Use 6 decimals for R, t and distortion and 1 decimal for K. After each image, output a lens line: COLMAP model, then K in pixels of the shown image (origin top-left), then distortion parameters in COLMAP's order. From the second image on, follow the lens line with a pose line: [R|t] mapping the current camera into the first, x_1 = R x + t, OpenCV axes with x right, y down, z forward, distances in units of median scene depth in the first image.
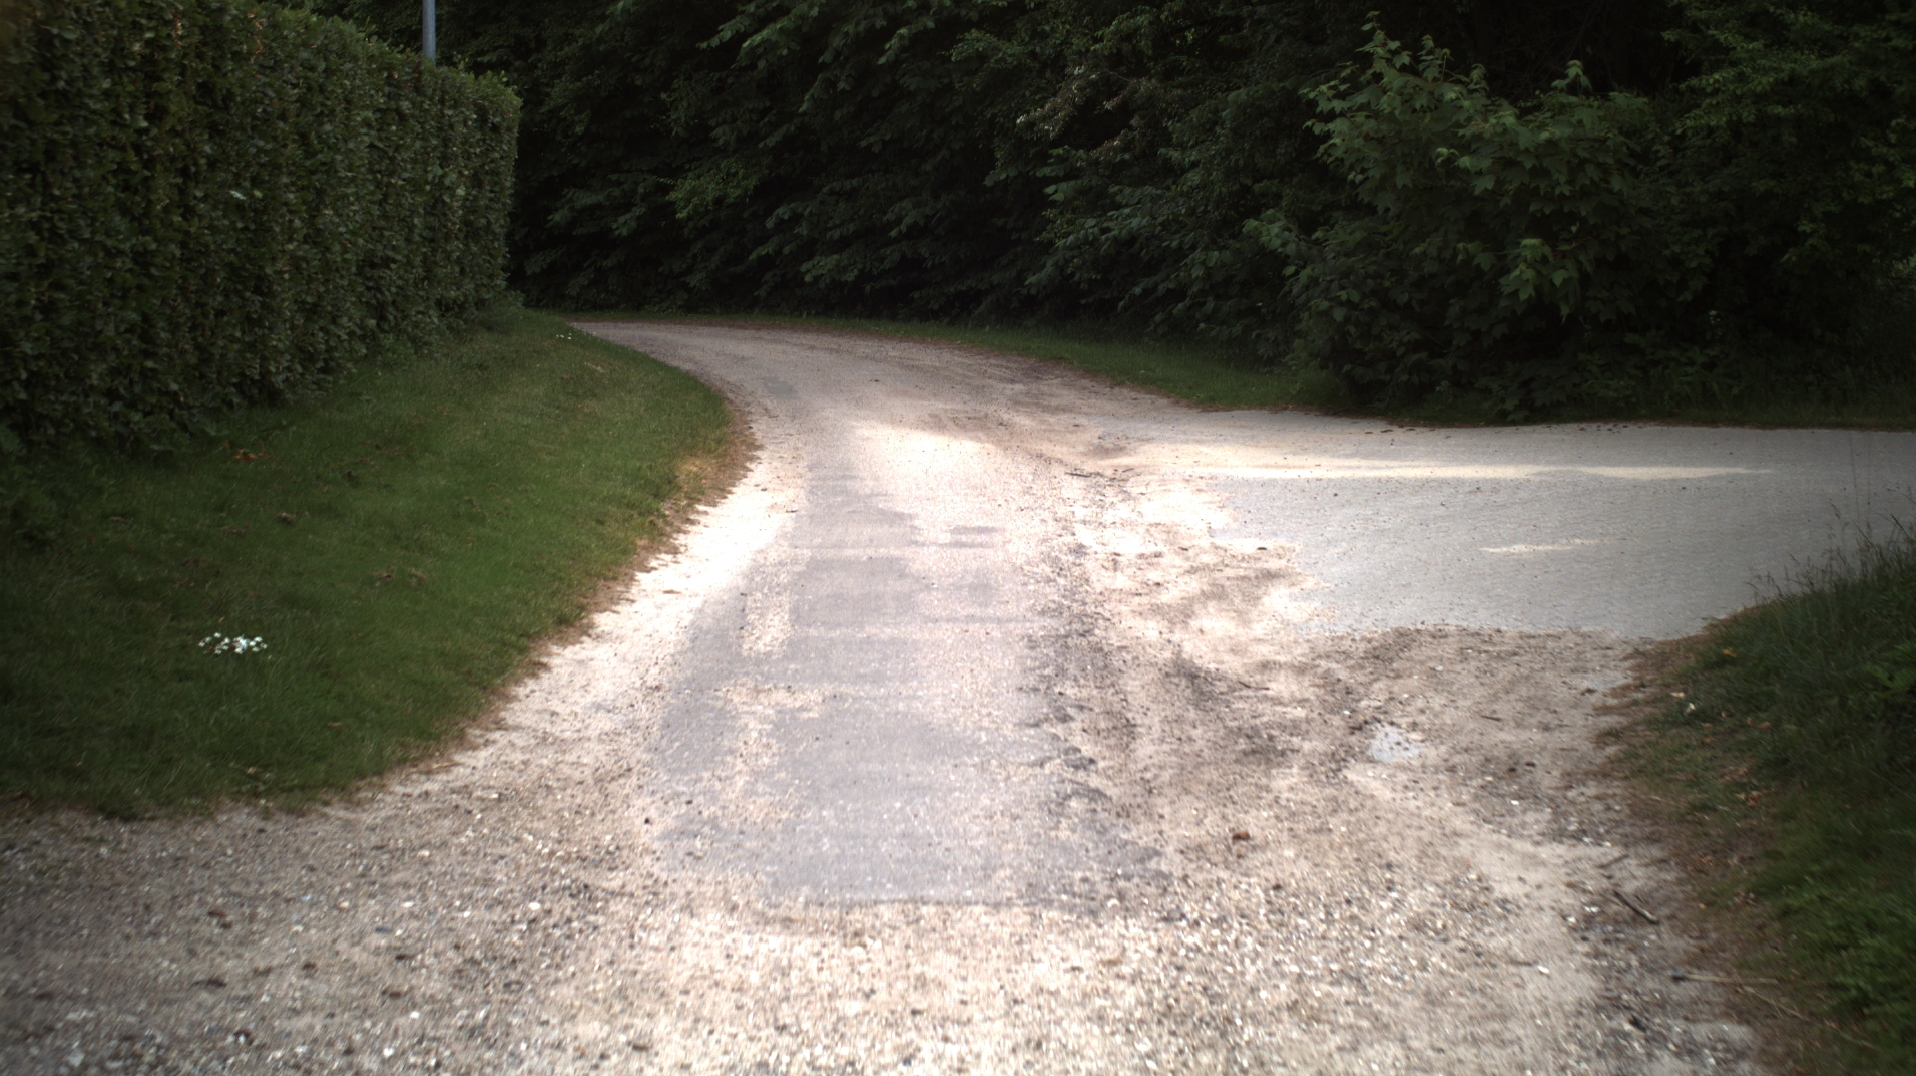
lens RADIAL K [[3933.9, 0, 951.8], [0, 3933.9, 537.6], [0, 0, 1]] dist [-0.263526, 0.000000]
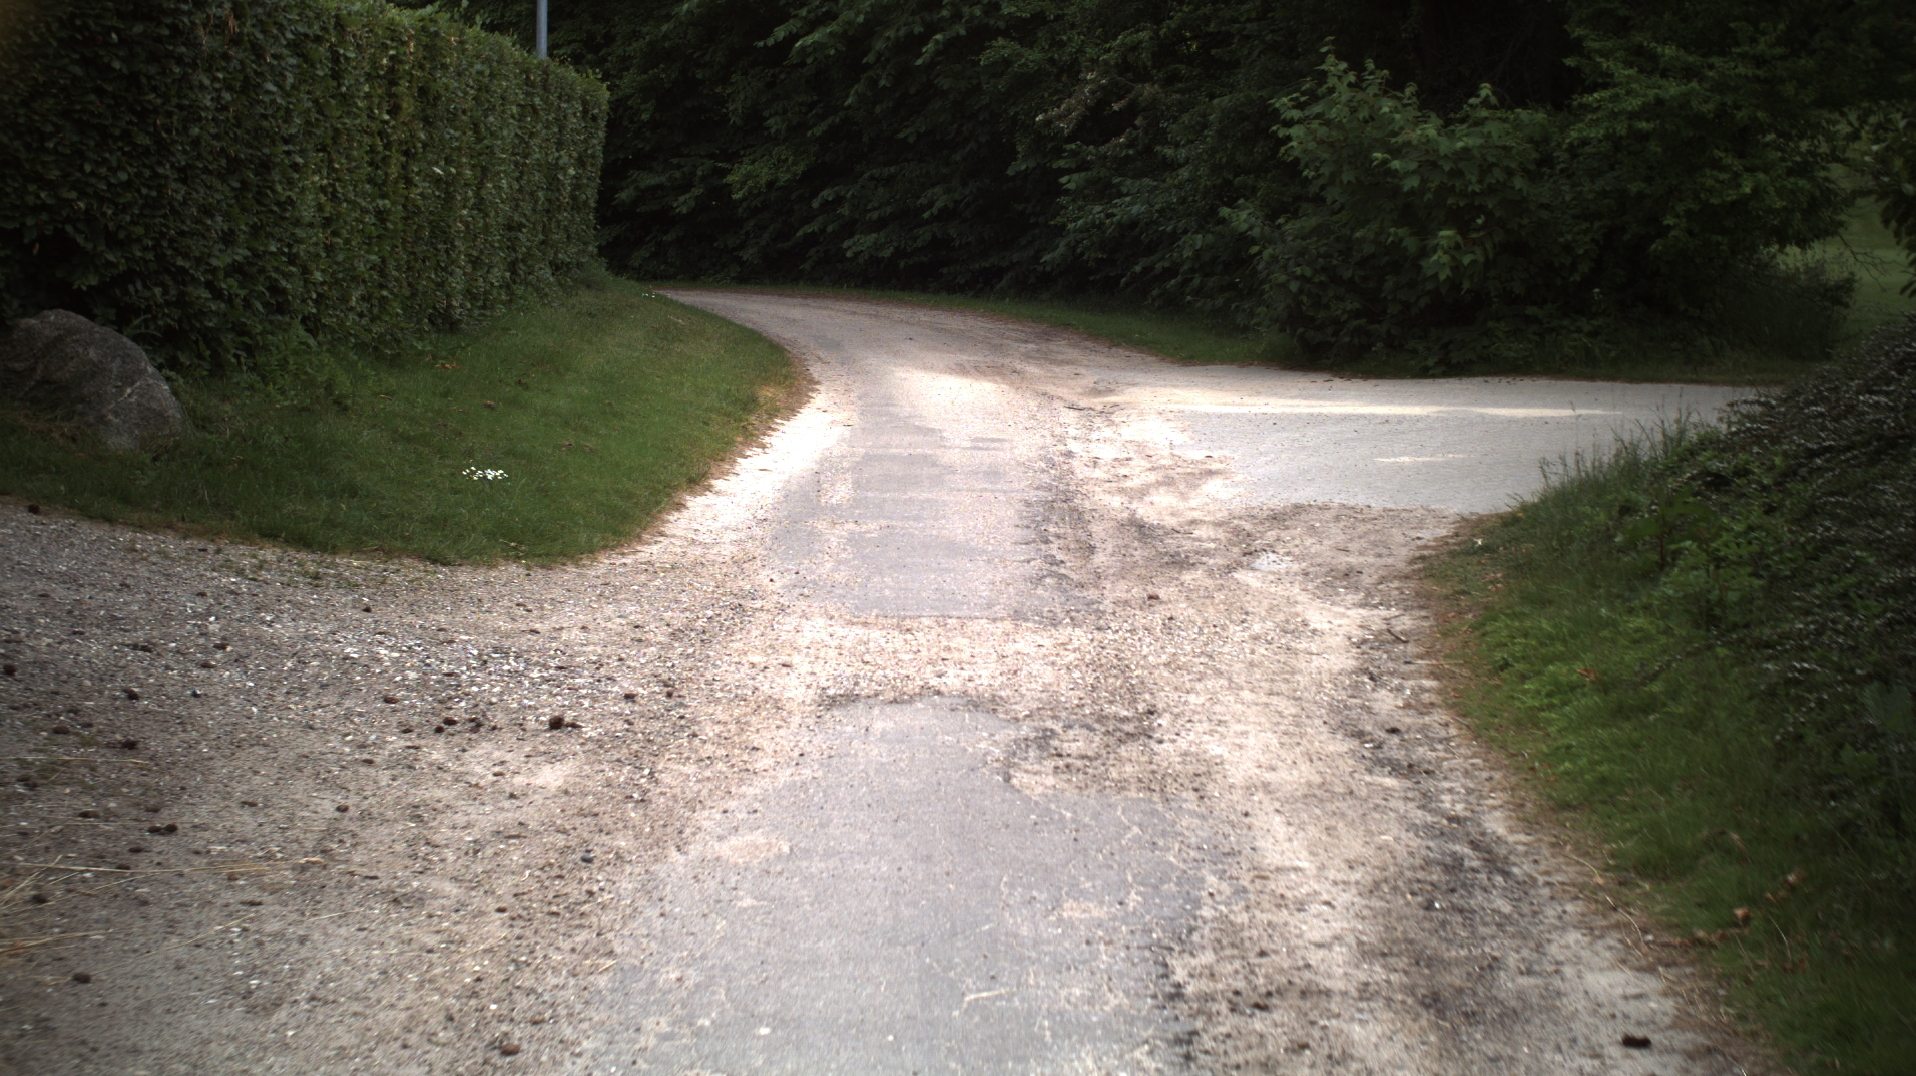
lens RADIAL K [[3933.9, 0, 963.2], [0, 3933.9, 543.8], [0, 0, 1]] dist [-0.263526, 0.000000]
pose [[0.999805, 0.019600, -0.002371, 0.000720], [-0.019590, 0.999798, 0.004538, 0.022145], [0.002459, -0.004491, 0.999987, -0.247633]]
